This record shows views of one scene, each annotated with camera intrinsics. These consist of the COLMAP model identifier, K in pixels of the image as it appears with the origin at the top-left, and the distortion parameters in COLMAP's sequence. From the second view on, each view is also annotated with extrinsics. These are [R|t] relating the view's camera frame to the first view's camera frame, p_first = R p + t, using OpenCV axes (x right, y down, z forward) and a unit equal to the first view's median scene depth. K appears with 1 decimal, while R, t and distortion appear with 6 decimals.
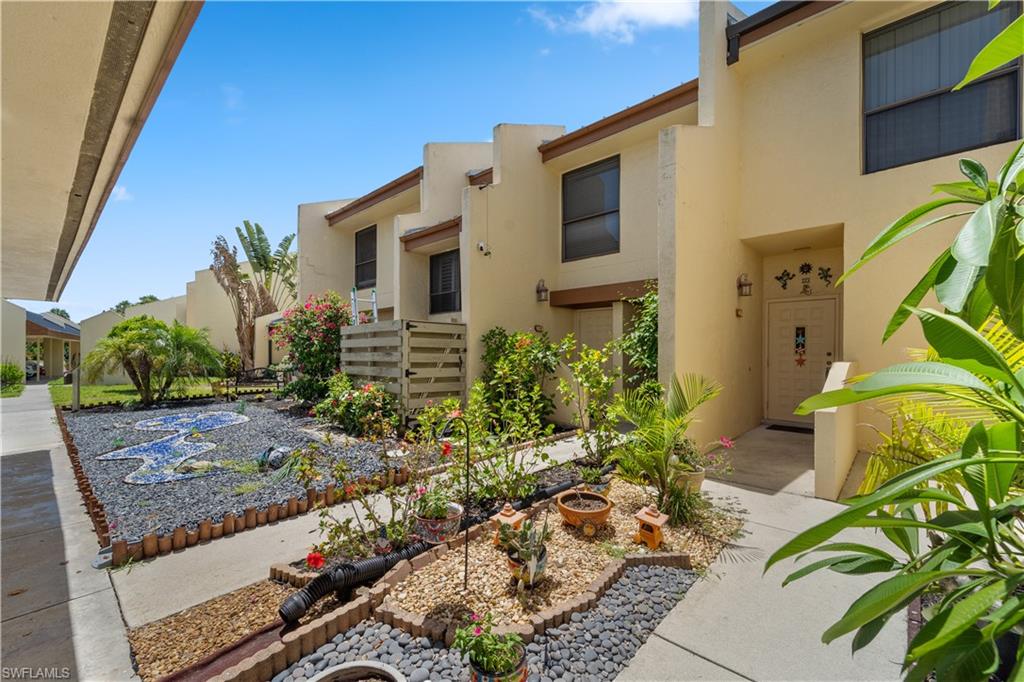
lens RADIAL K [[410.9, 0, 512.6], [0, 410.9, 331.7], [0, 0, 1]] dist [0.008373, 0.000114]
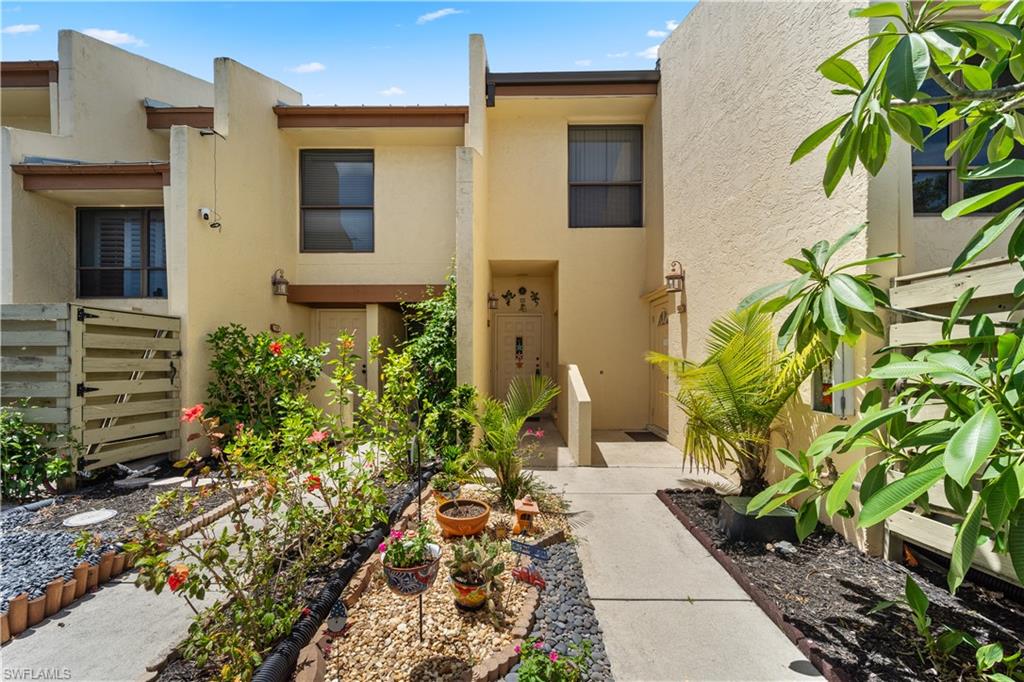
lens RADIAL K [[413.6, 0, 512.0], [0, 413.6, 341.0], [0, 0, 1]] dist [0.002431, -0.000034]
pose [[0.748336, 0.027462, 0.662751, -0.154525], [-0.034209, 0.999411, -0.002785, 0.004787], [-0.662437, -0.020588, 0.748835, 0.074561]]
